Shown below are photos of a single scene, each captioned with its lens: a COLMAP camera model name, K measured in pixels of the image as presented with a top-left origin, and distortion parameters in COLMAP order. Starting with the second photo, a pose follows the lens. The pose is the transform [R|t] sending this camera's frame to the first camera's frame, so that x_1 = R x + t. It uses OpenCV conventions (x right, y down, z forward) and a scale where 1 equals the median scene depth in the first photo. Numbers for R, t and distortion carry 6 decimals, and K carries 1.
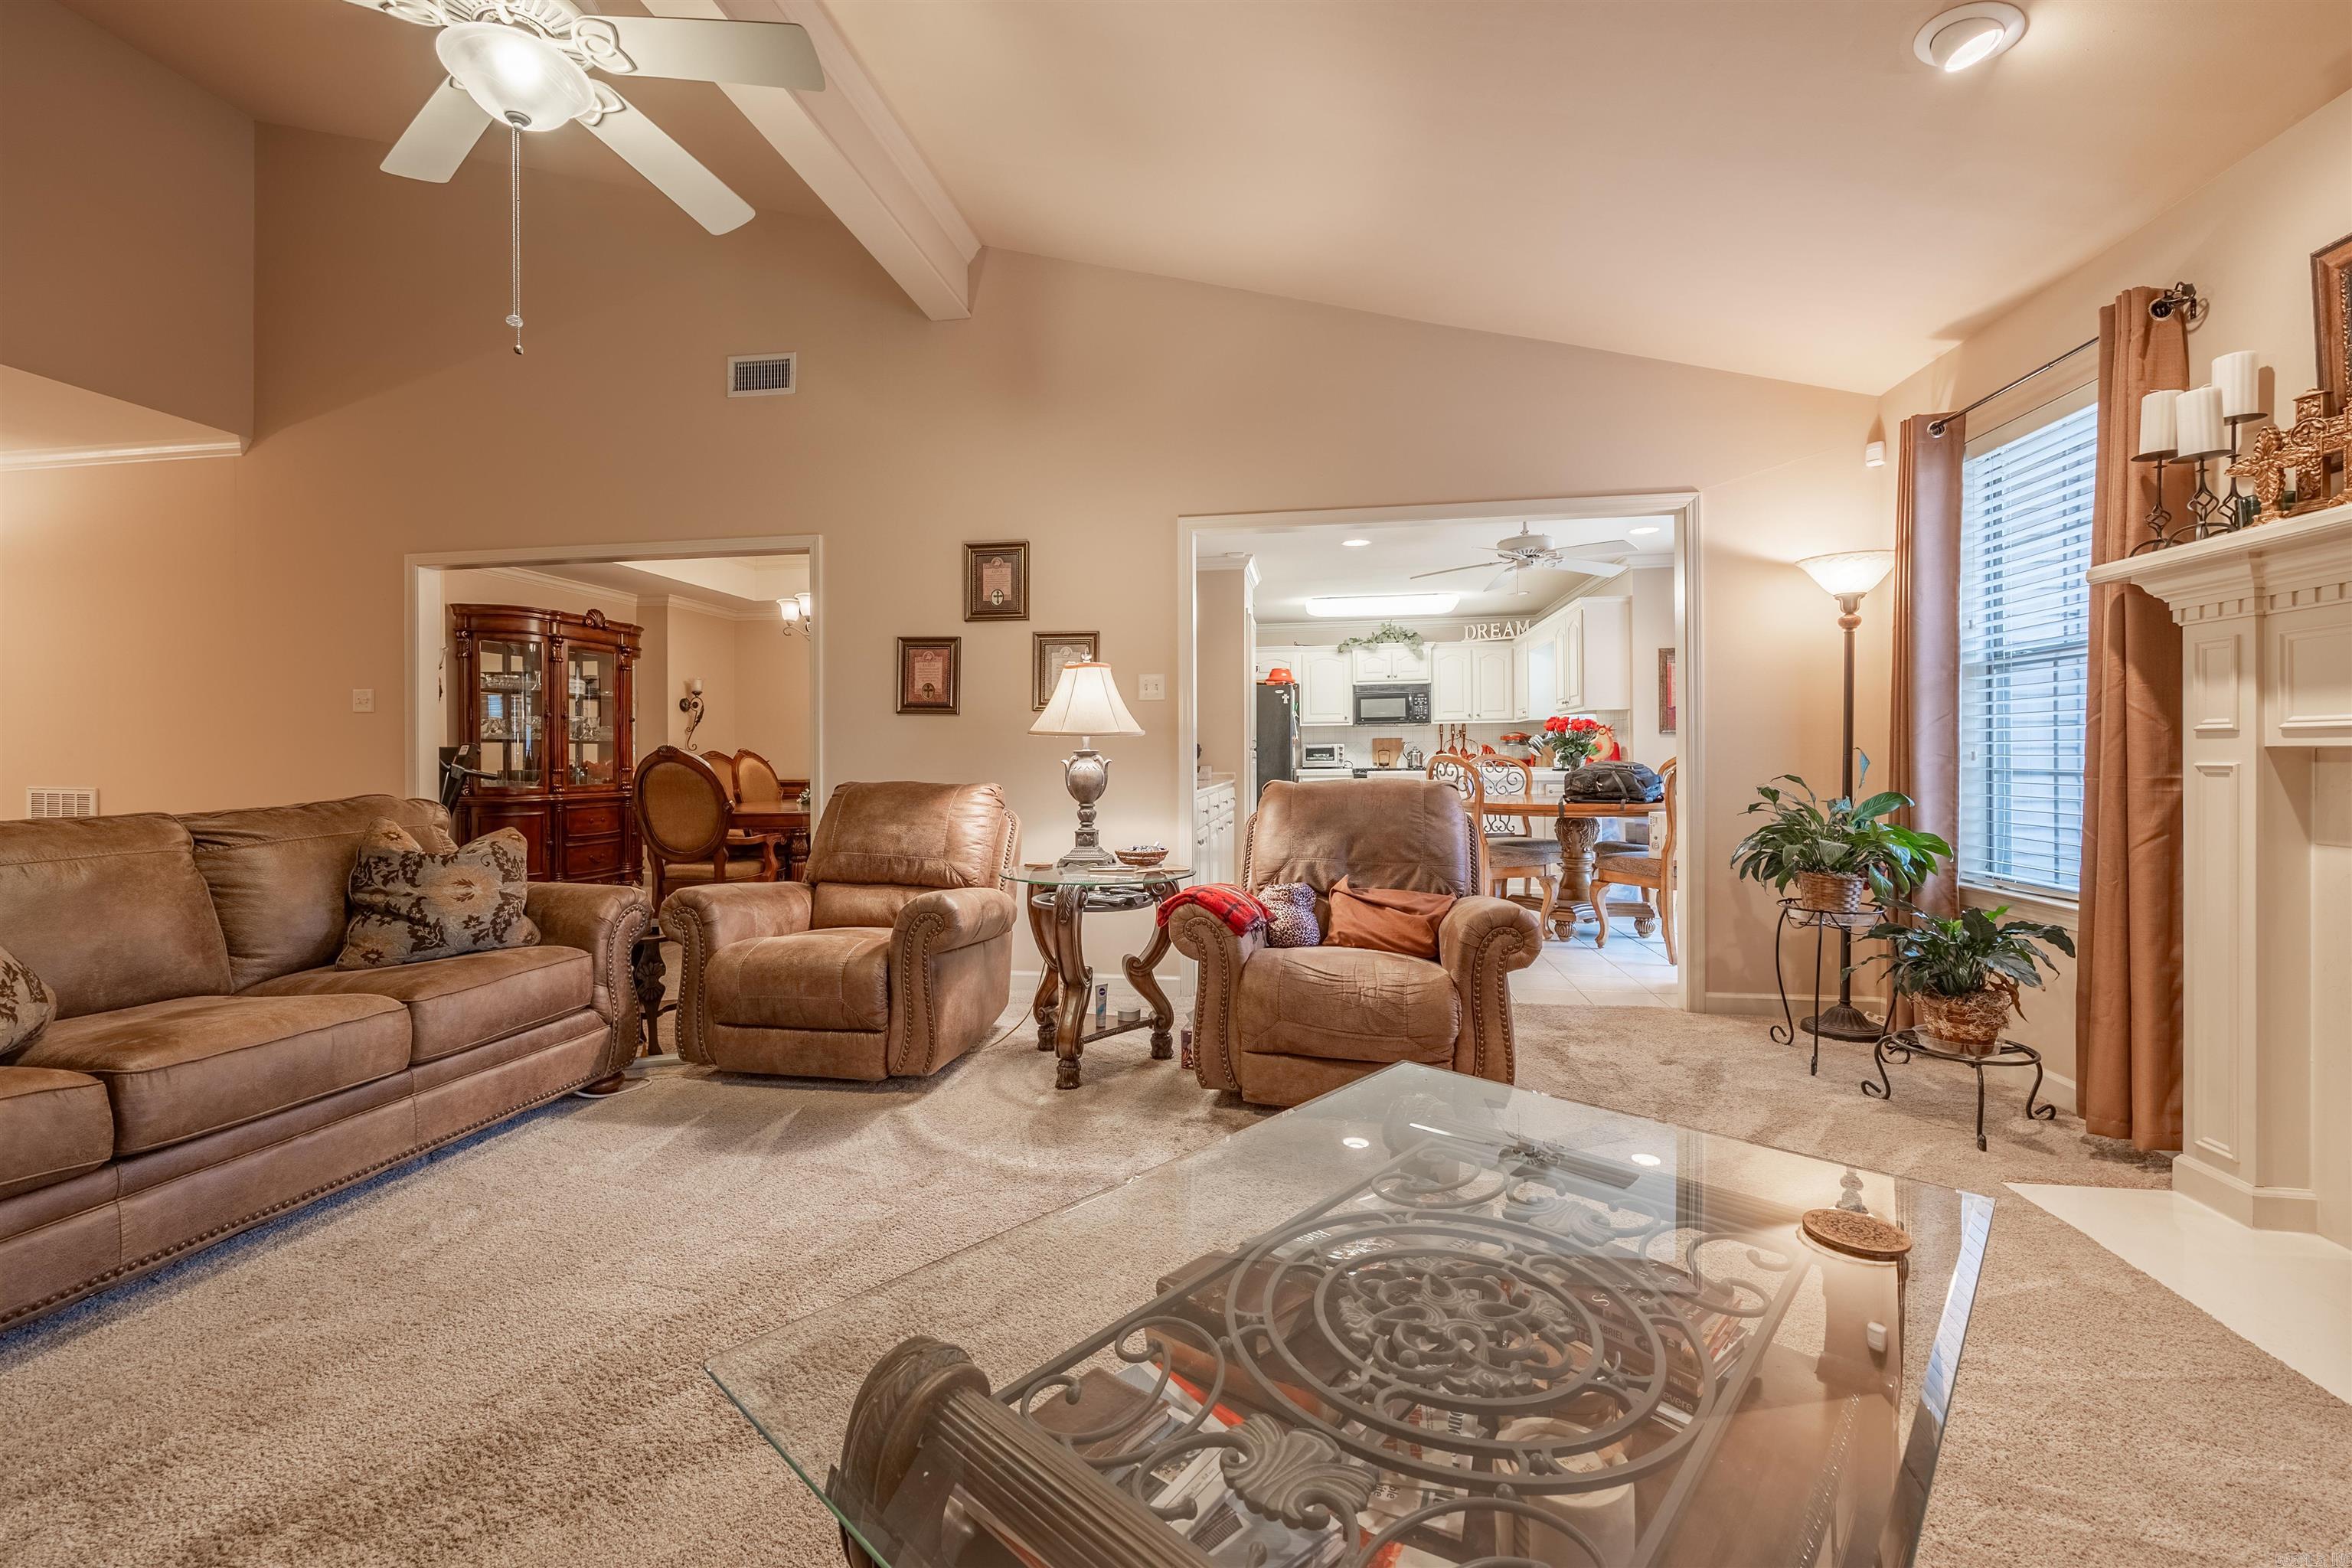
lens RADIAL K [[966.7, 0, 1153.1], [0, 966.7, 746.3], [0, 0, 1]] dist [-0.002548, -0.000045]
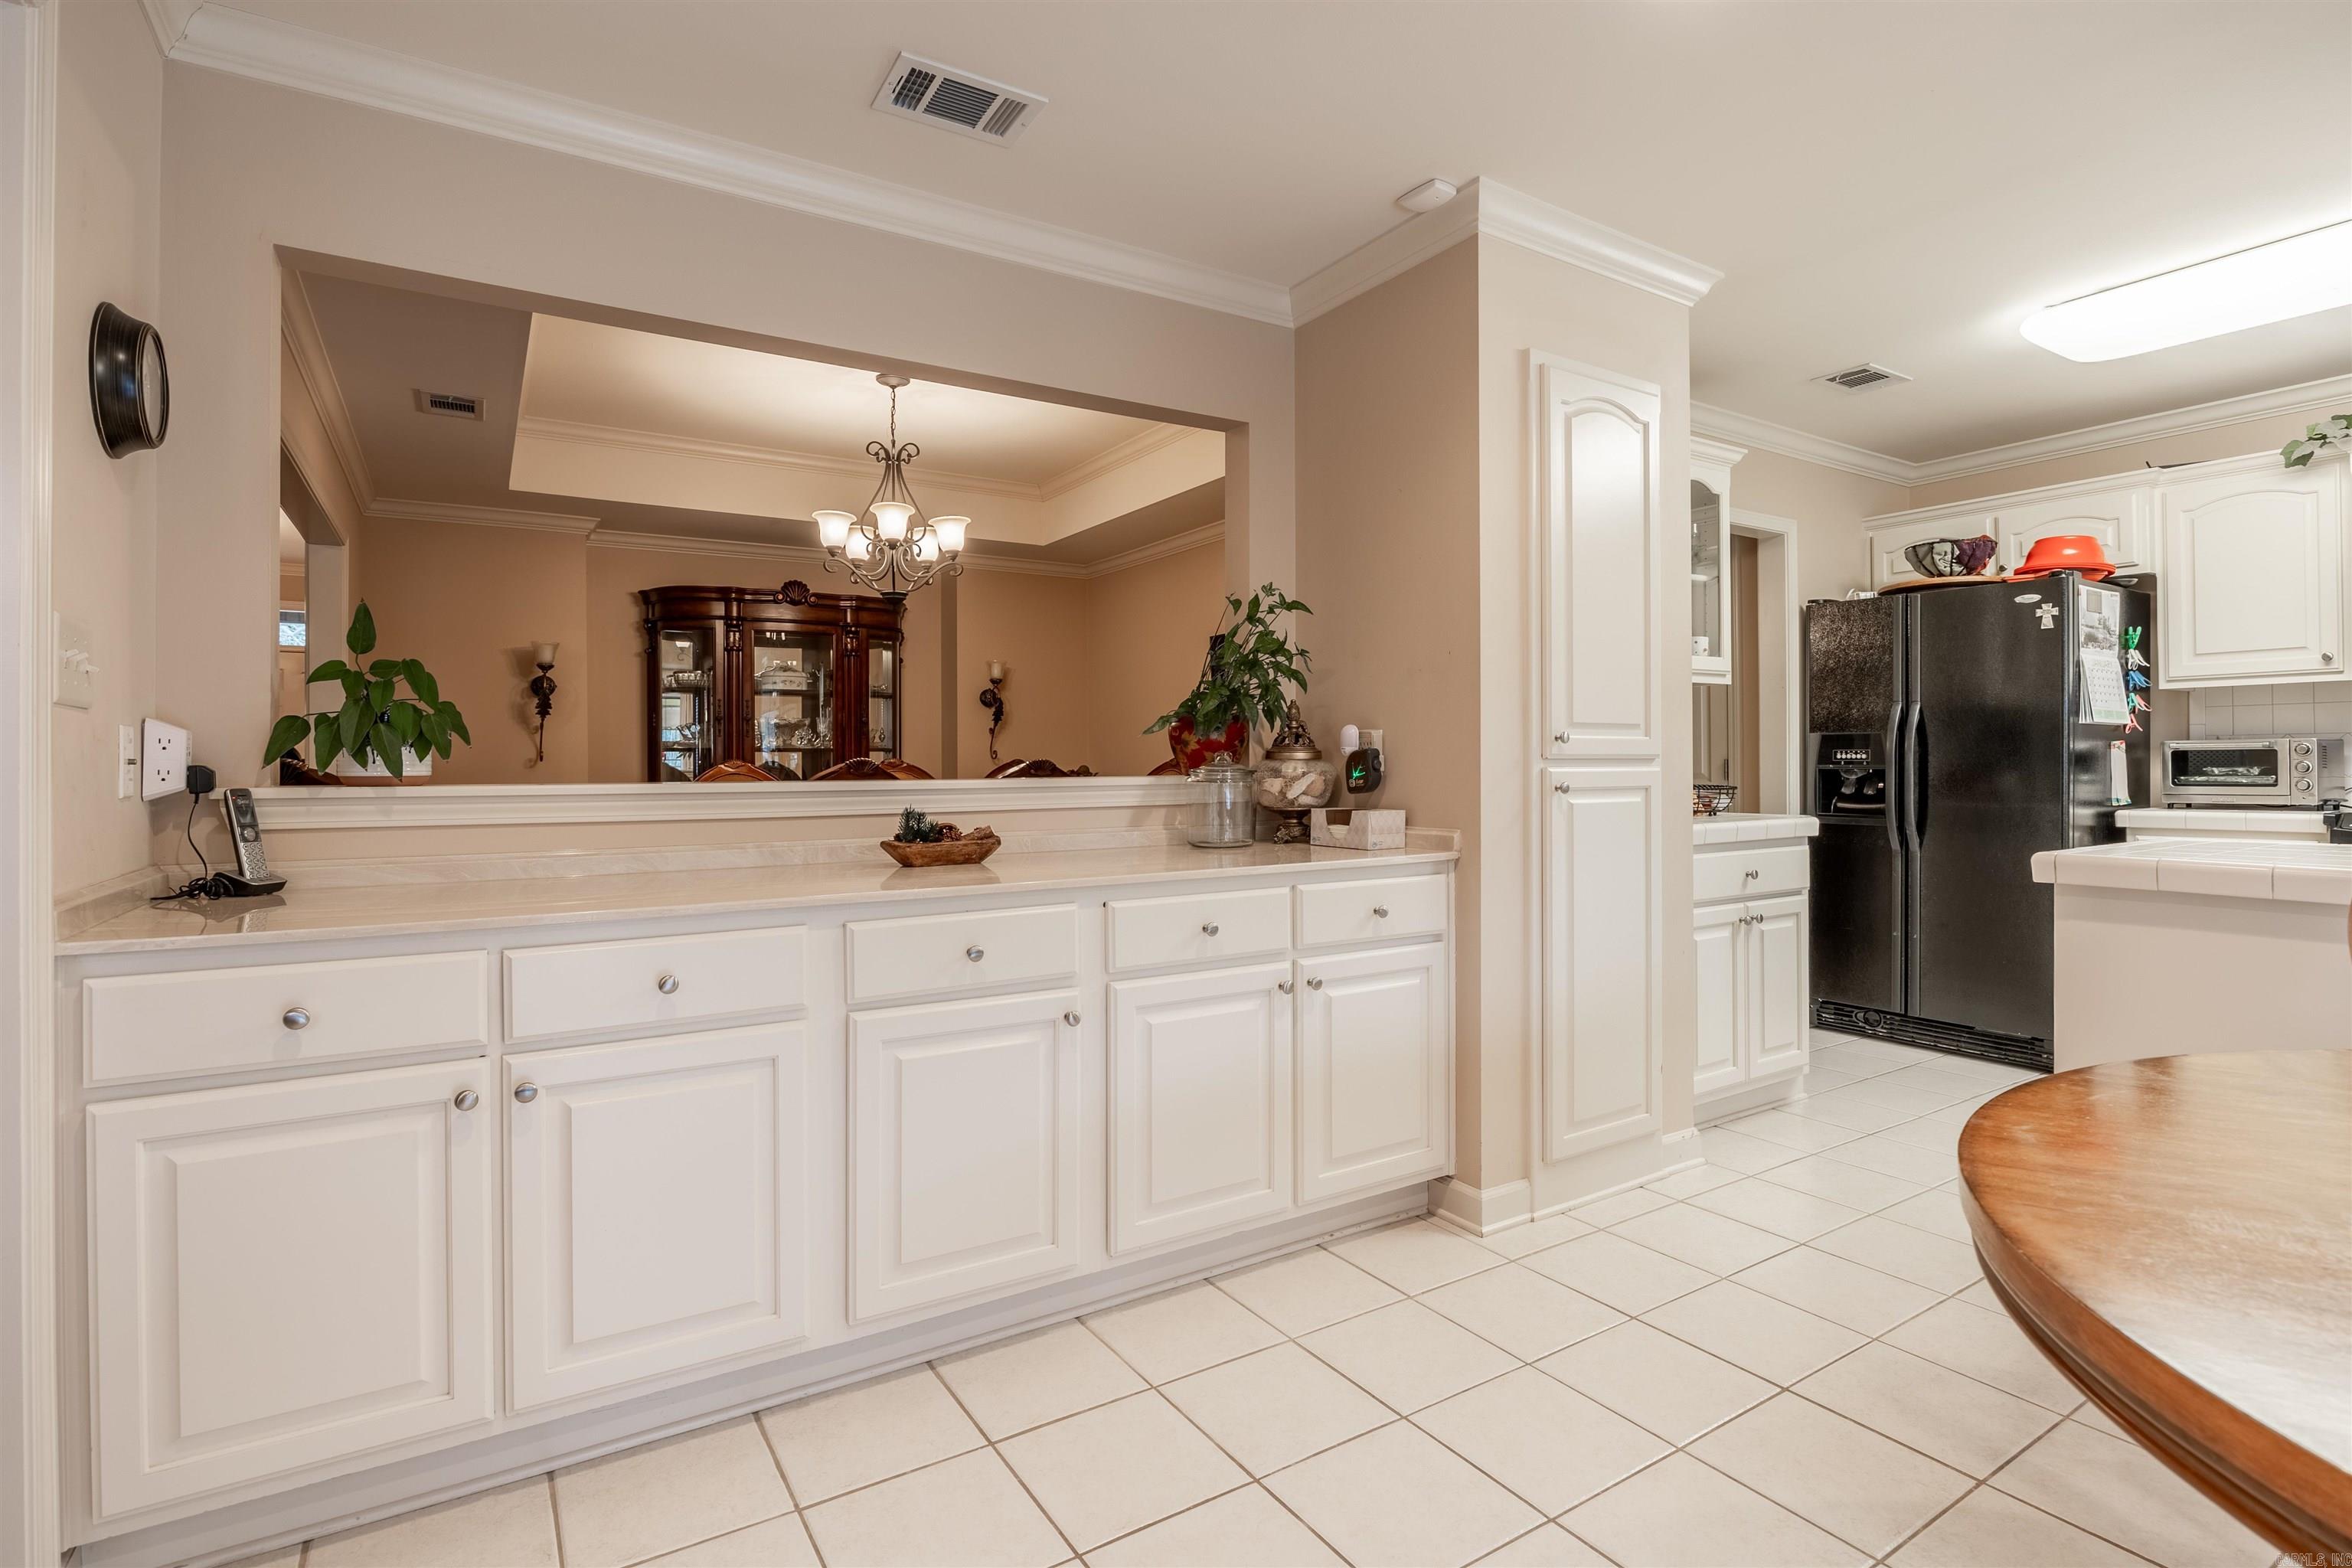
lens RADIAL K [[1121.2, 0, 1175.0], [0, 1121.2, 765.2], [0, 0, 1]] dist [-0.012118, -0.000352]
pose [[0.673362, 0.004208, -0.739301, 0.492763], [0.009606, 0.999850, 0.014440, -0.004141], [0.739250, -0.016825, 0.673220, 1.029557]]
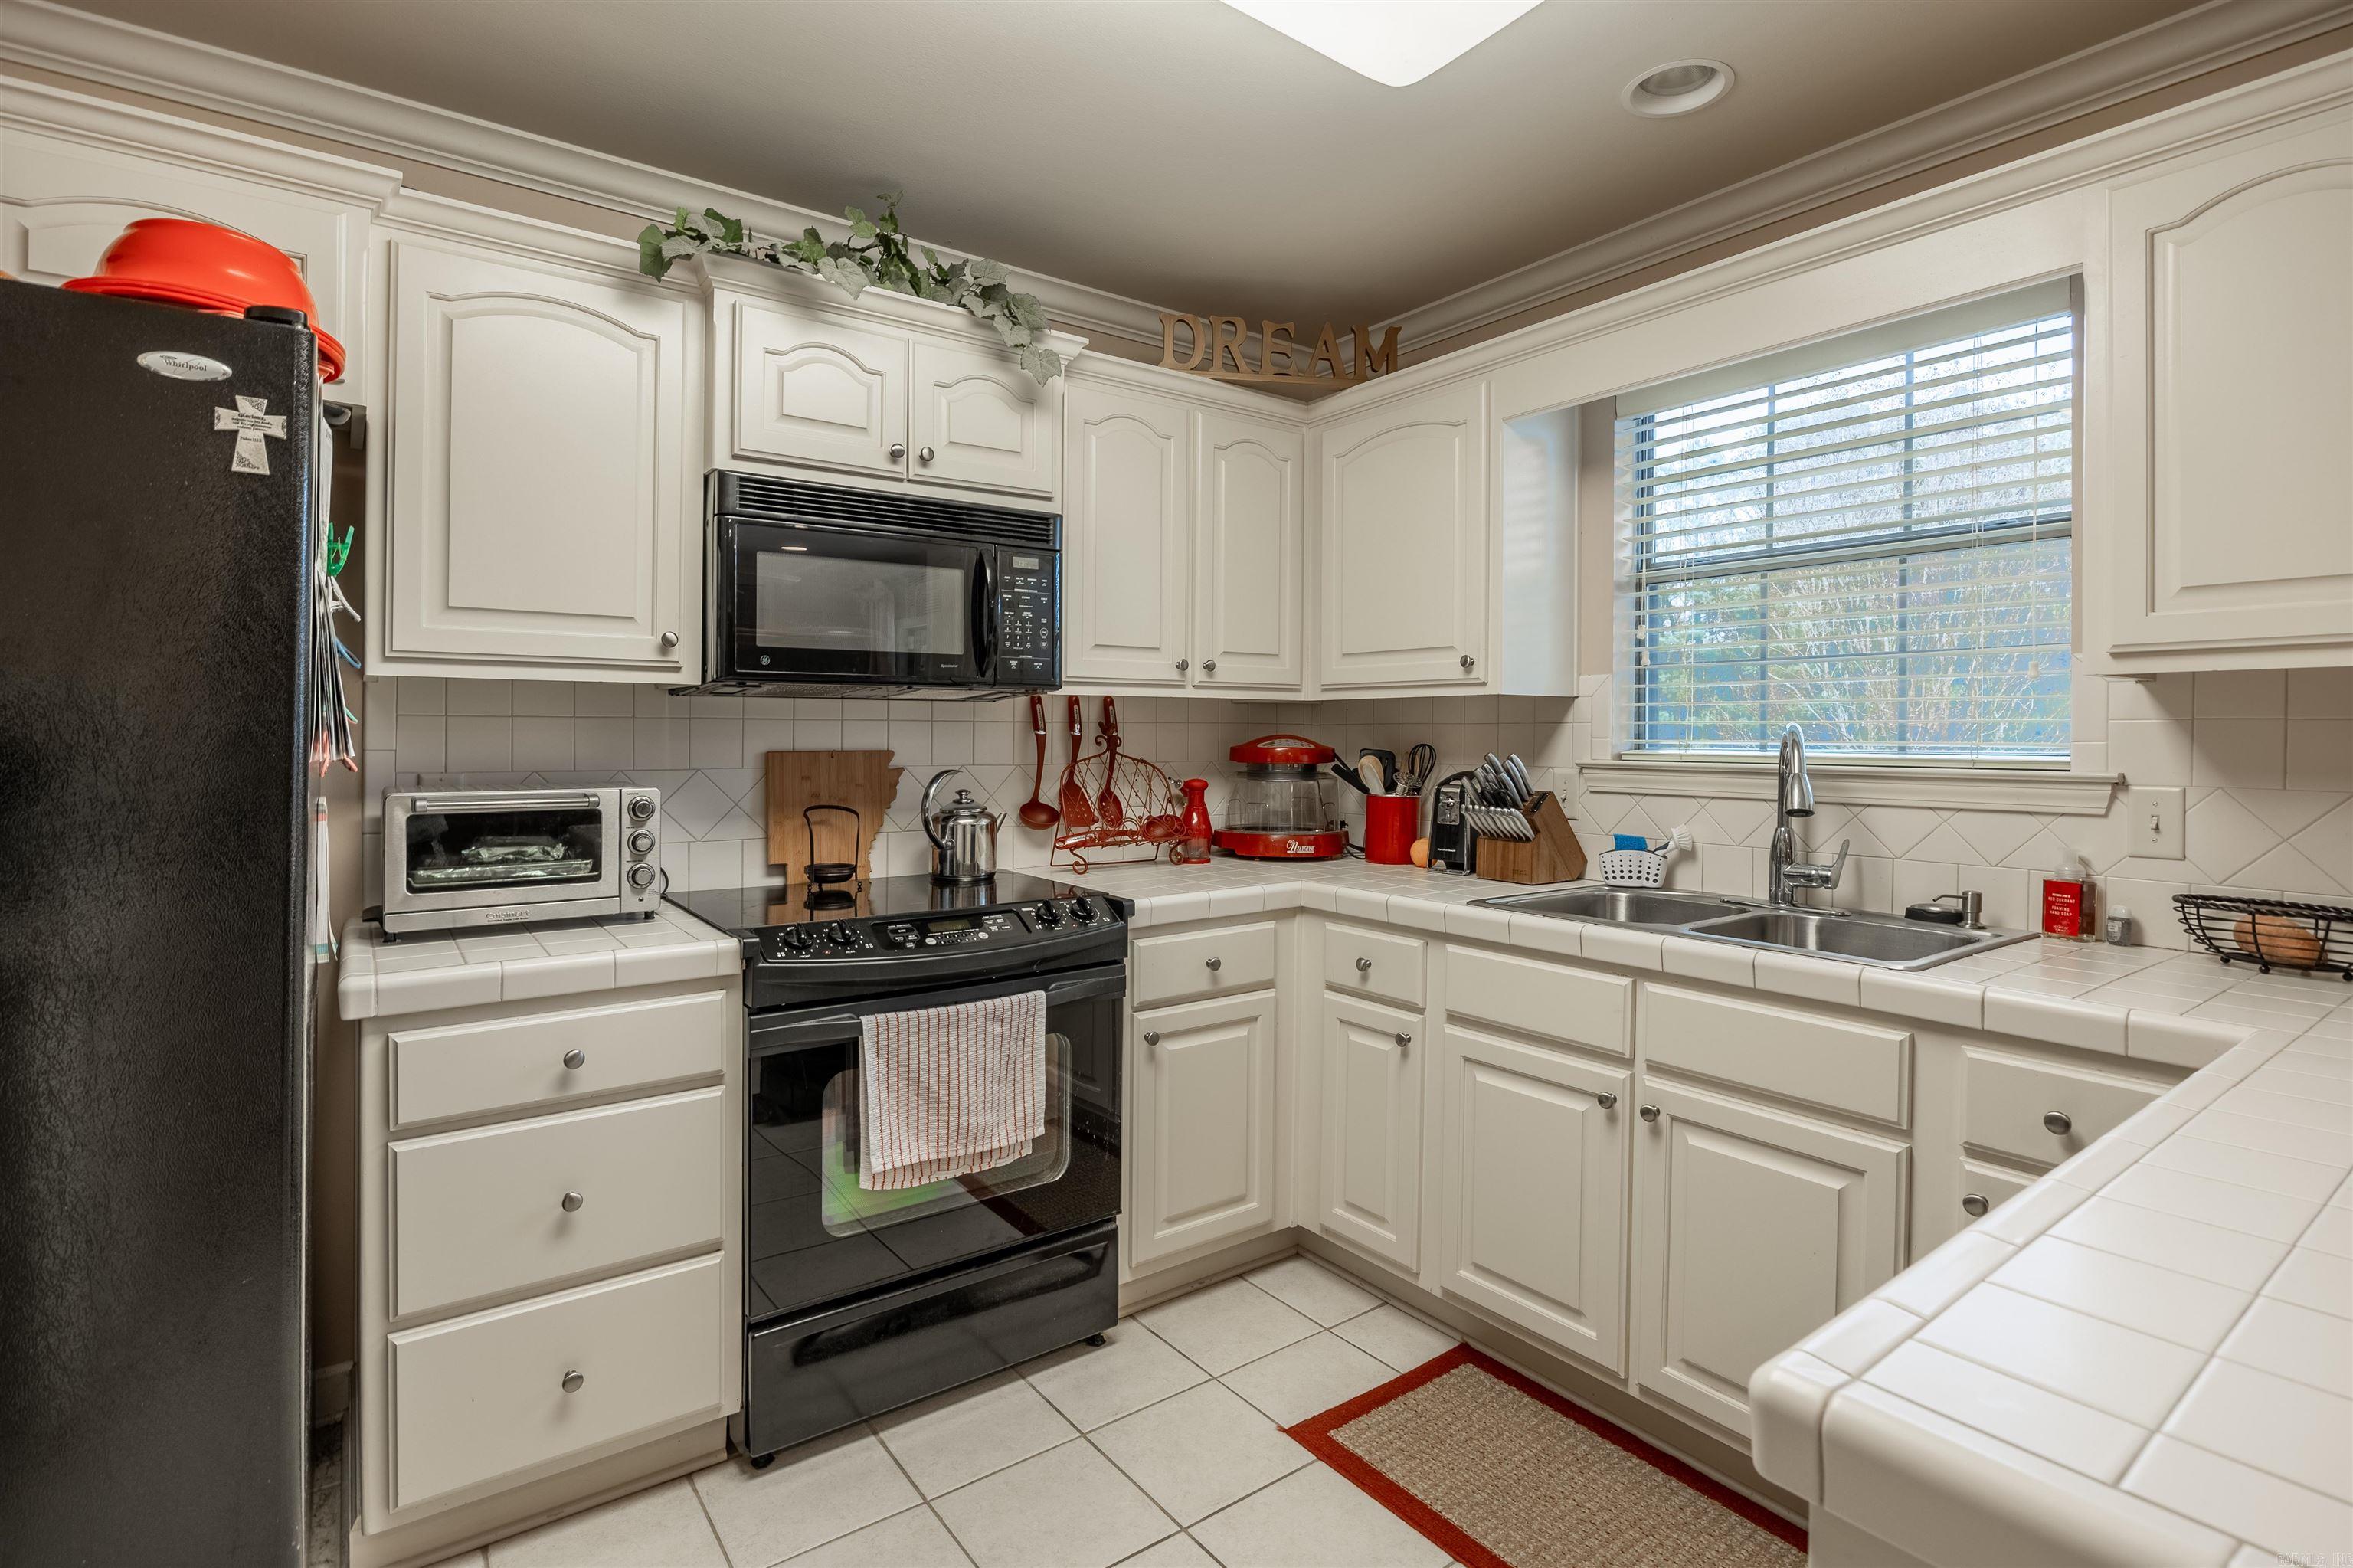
lens RADIAL K [[1132.0, 0, 1168.7], [0, 1132.0, 728.1], [0, 0, 1]] dist [-0.016286, 0.000204]
pose [[0.689267, 0.018437, 0.724272, 0.251409], [-0.017782, 0.999806, -0.008528, -0.029763], [-0.724289, -0.007000, 0.689461, 1.795094]]
